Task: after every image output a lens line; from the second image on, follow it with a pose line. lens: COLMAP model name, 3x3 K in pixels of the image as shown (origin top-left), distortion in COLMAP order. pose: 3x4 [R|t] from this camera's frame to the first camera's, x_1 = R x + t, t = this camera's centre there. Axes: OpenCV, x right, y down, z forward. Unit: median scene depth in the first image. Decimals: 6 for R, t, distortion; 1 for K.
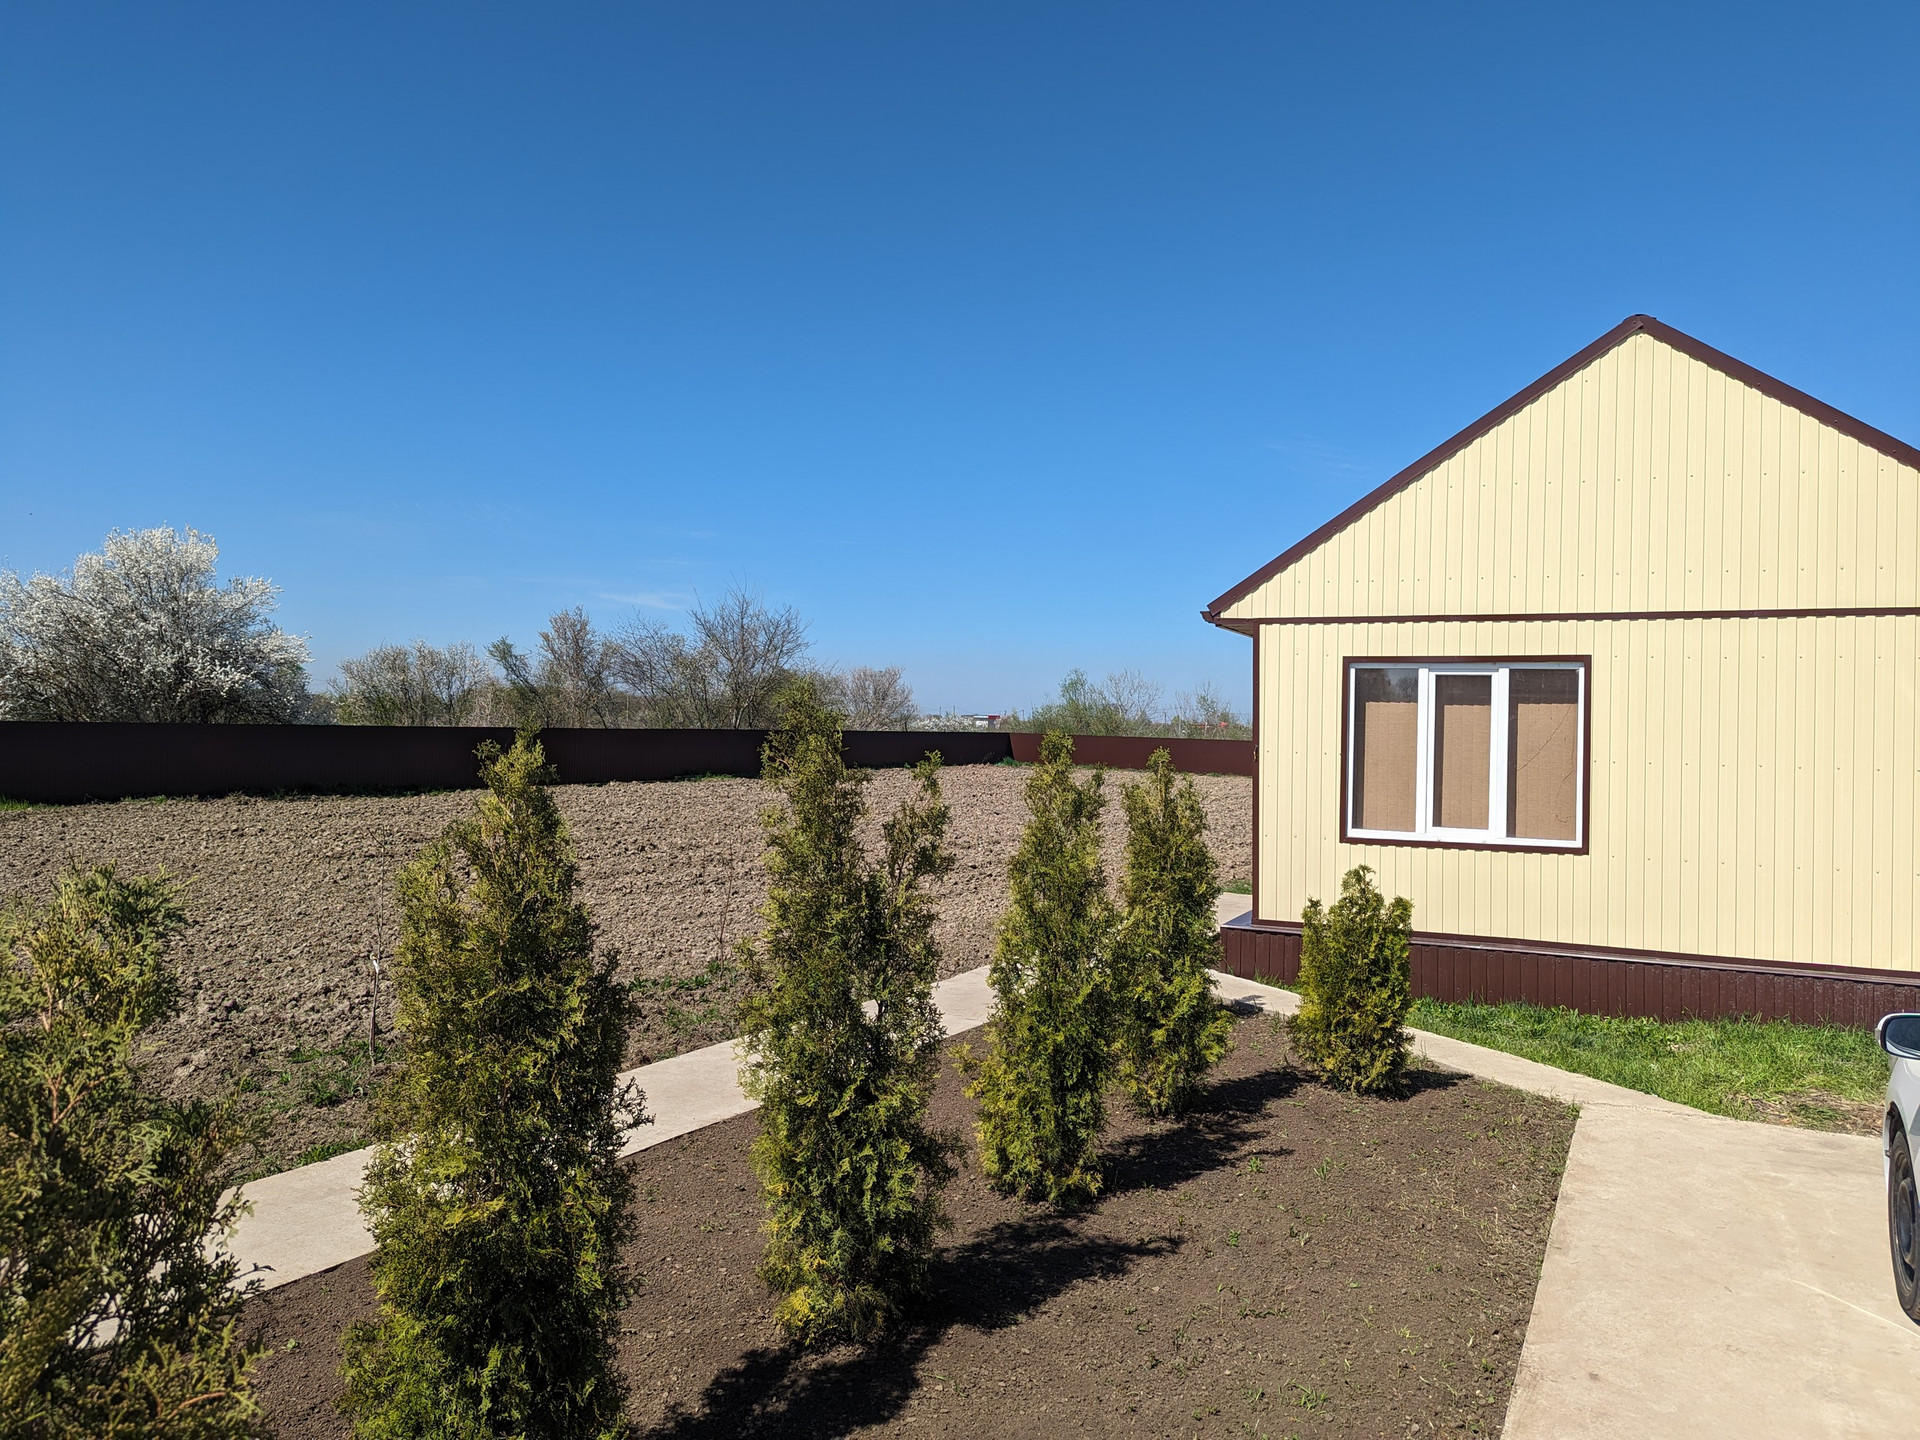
lens RADIAL K [[1345.0, 0, 959.8], [0, 1345.0, 701.2], [0, 0, 1]] dist [0.069667, -0.055505]
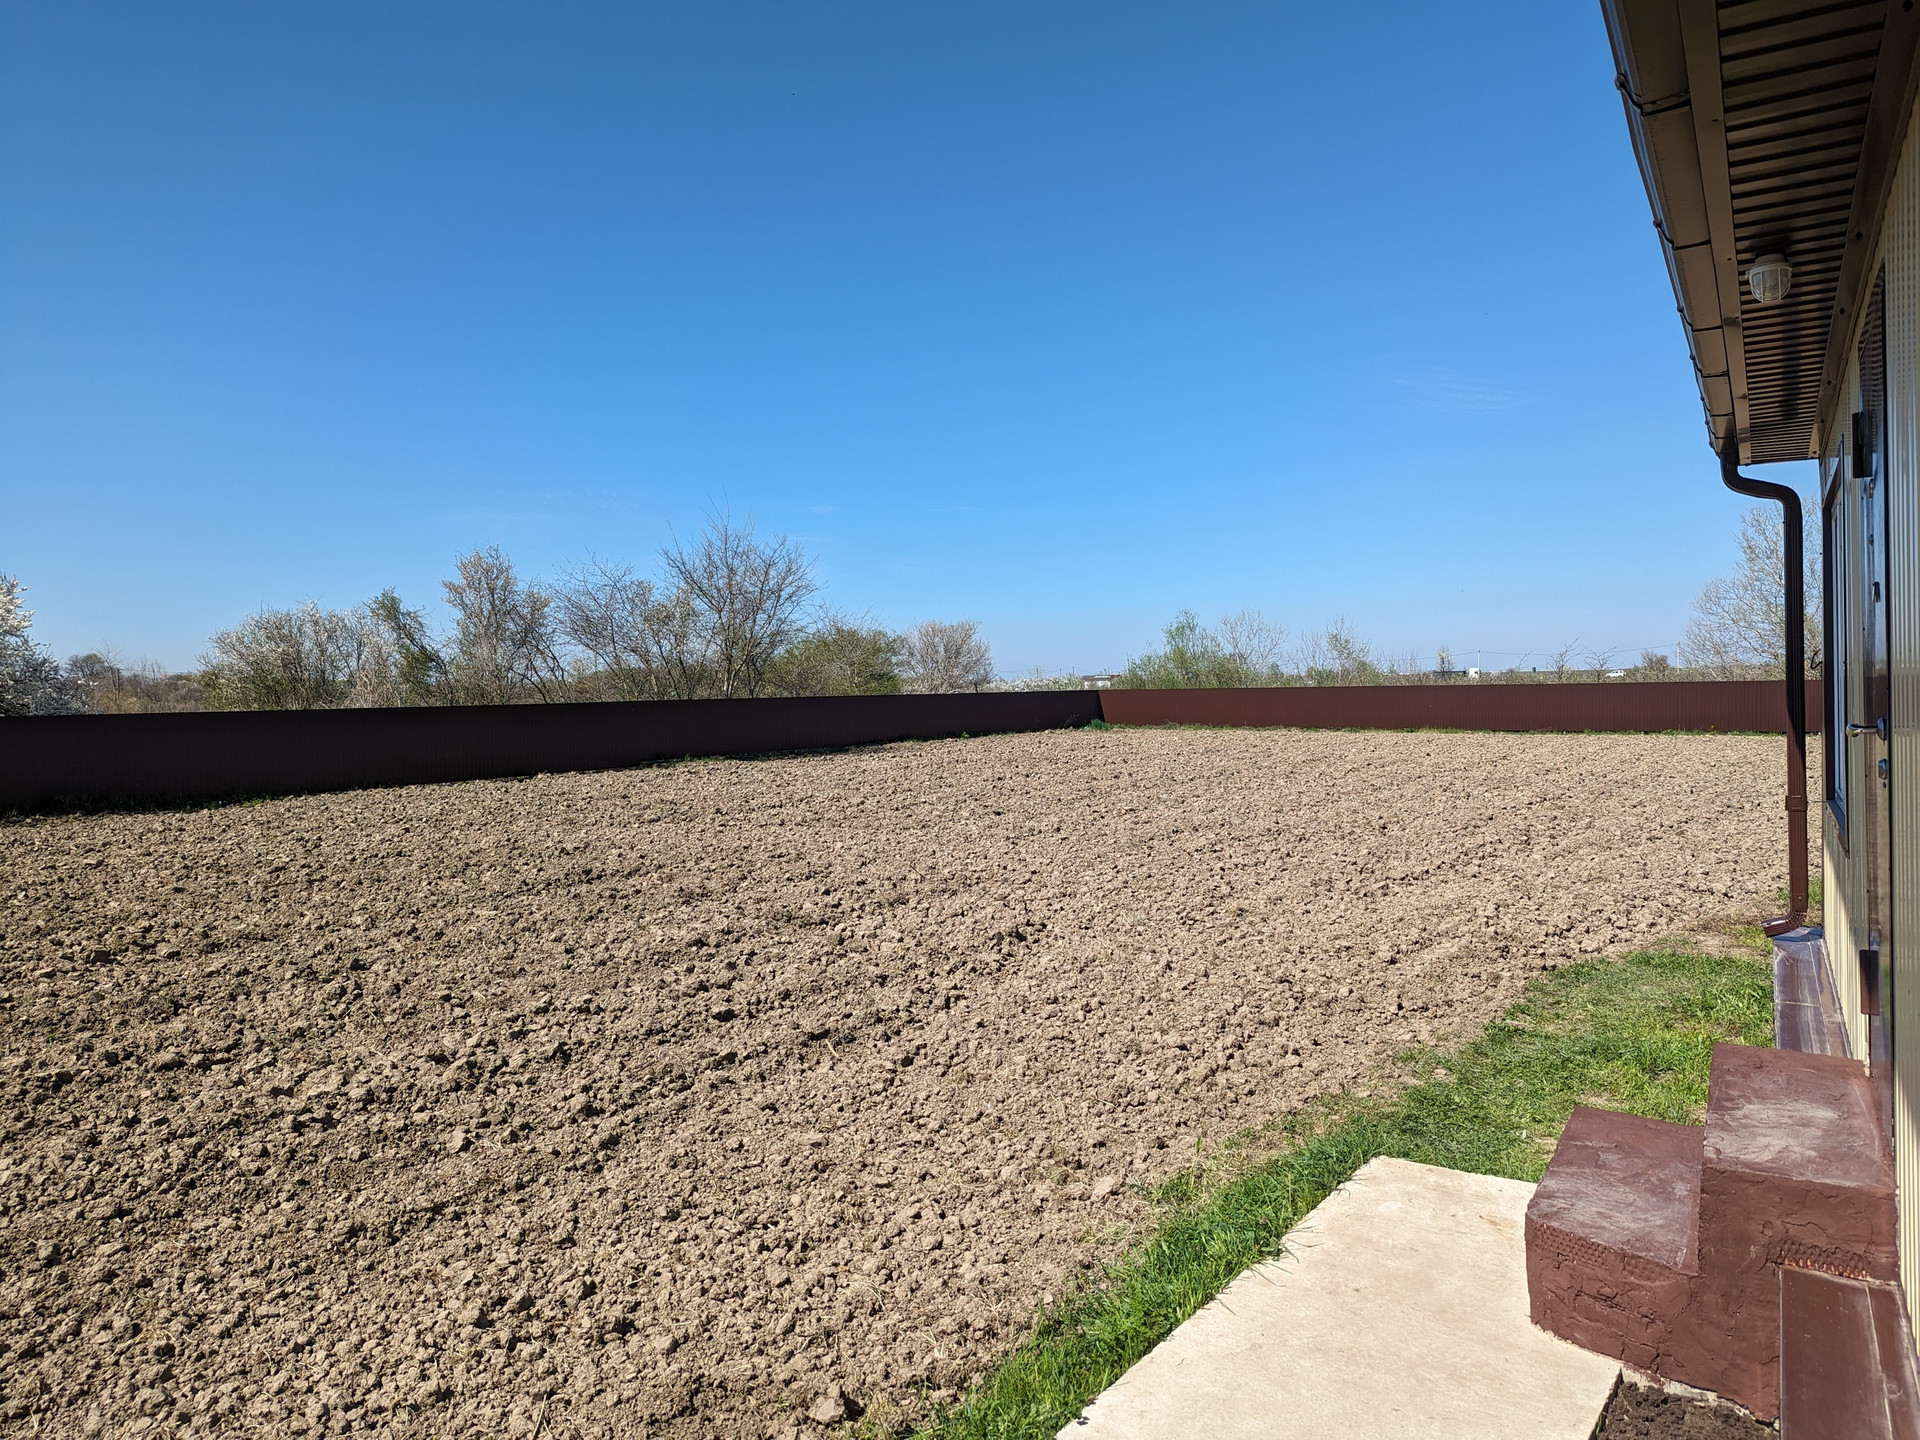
lens RADIAL K [[1345.0, 0, 969.6], [0, 1345.0, 706.7], [0, 0, 1]] dist [0.069667, -0.055505]
pose [[0.994884, -0.041010, -0.092323, 0.081380], [0.043837, 0.998623, 0.028813, 0.015167], [0.091015, -0.032713, 0.995312, 0.386327]]
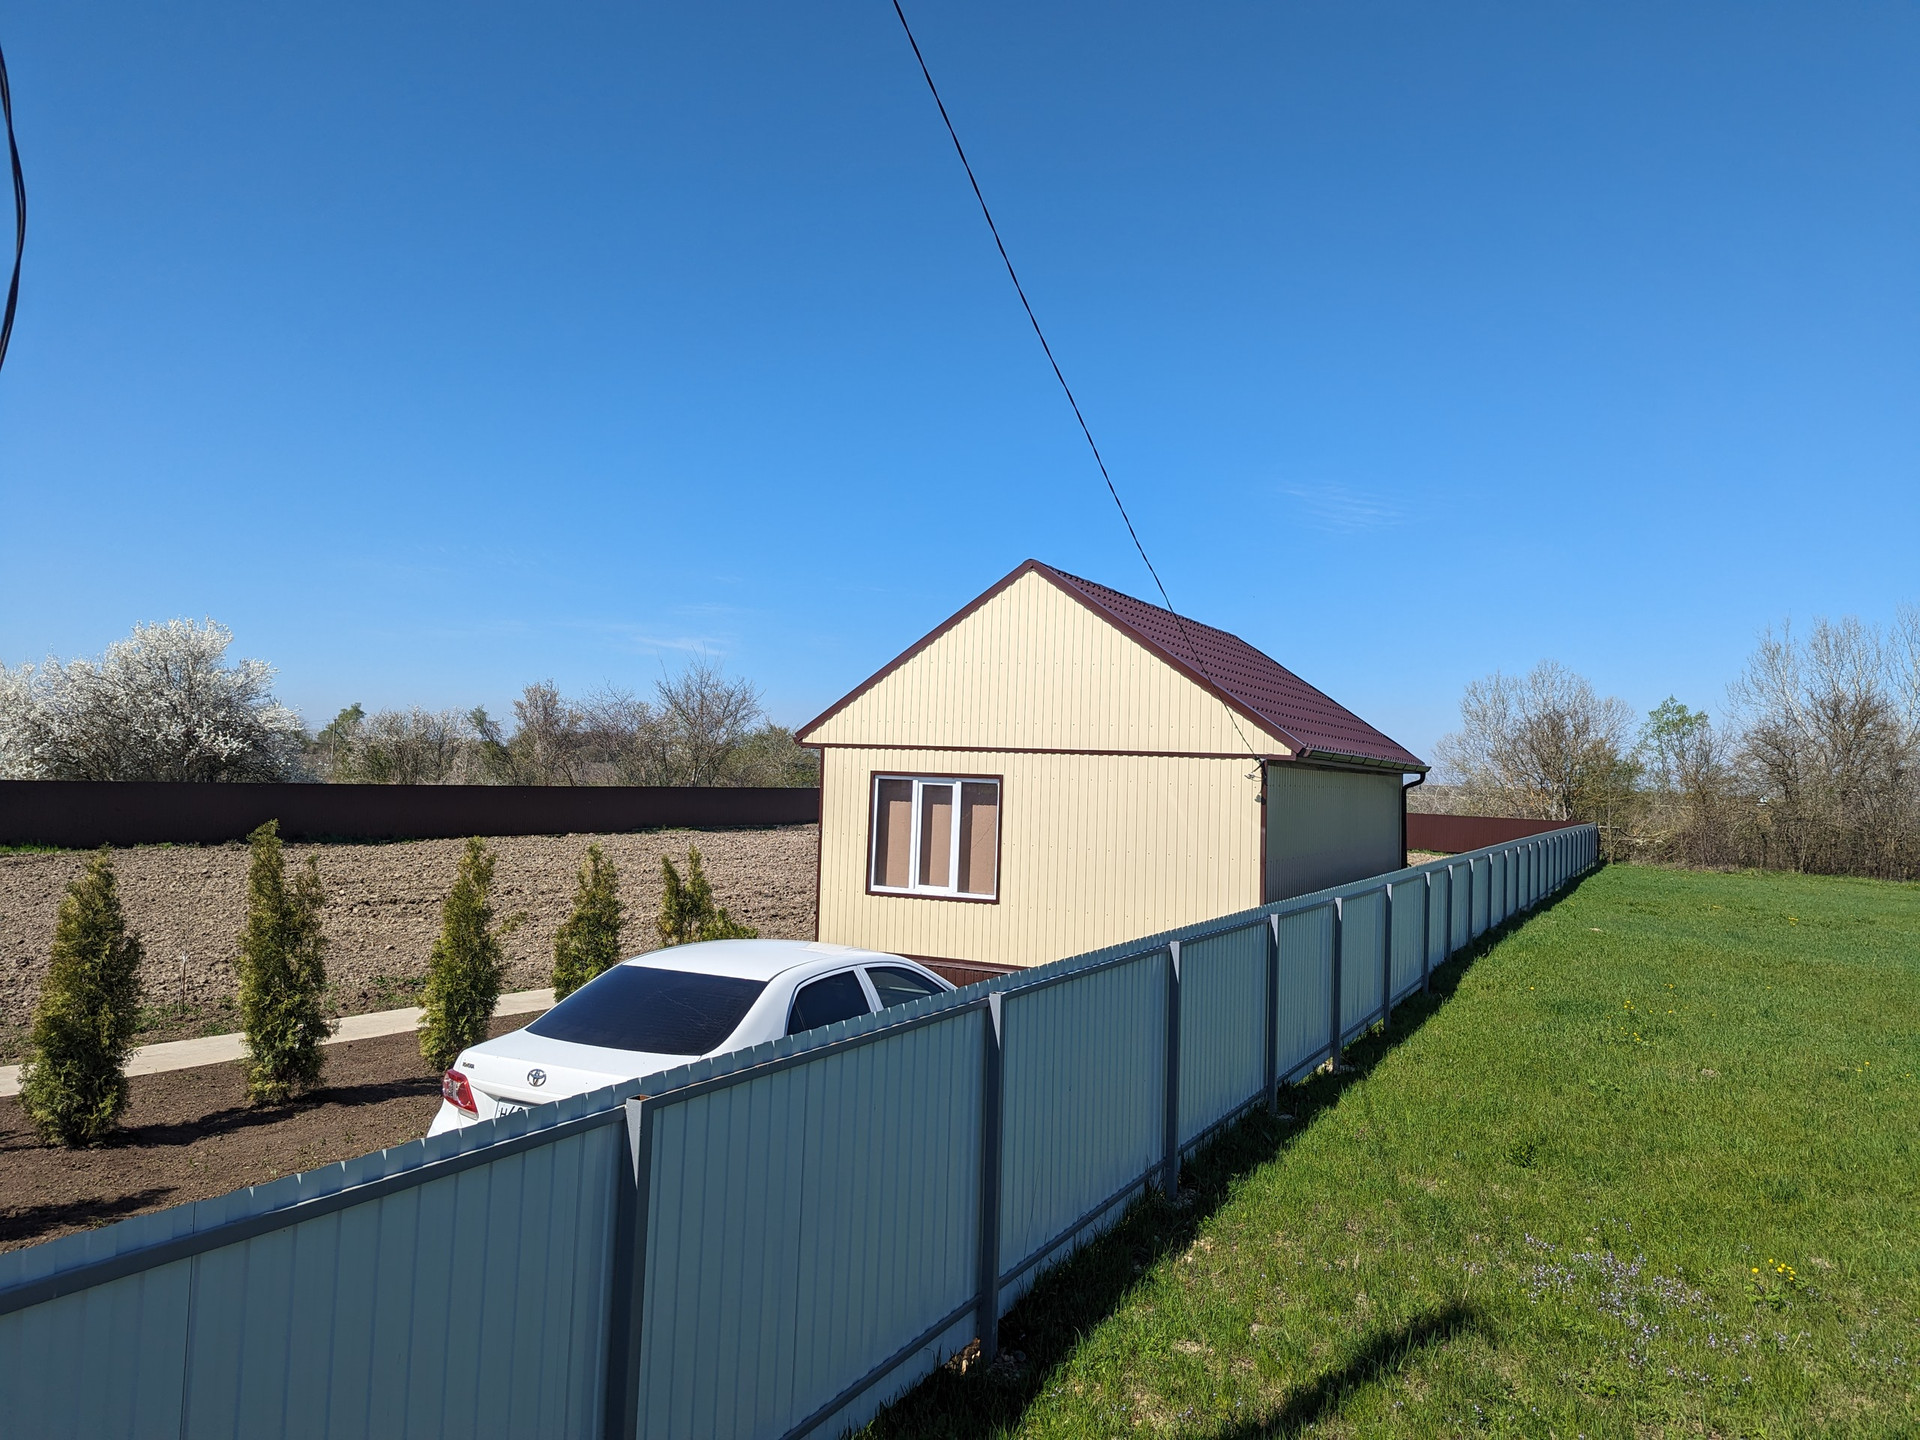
lens RADIAL K [[1345.0, 0, 961.6], [0, 1345.0, 703.7], [0, 0, 1]] dist [0.069667, -0.055505]
pose [[0.999098, 0.012488, -0.040586, 0.170889], [-0.013895, 0.999305, -0.034578, -0.022029], [0.040126, 0.035111, 0.998578, -0.191748]]
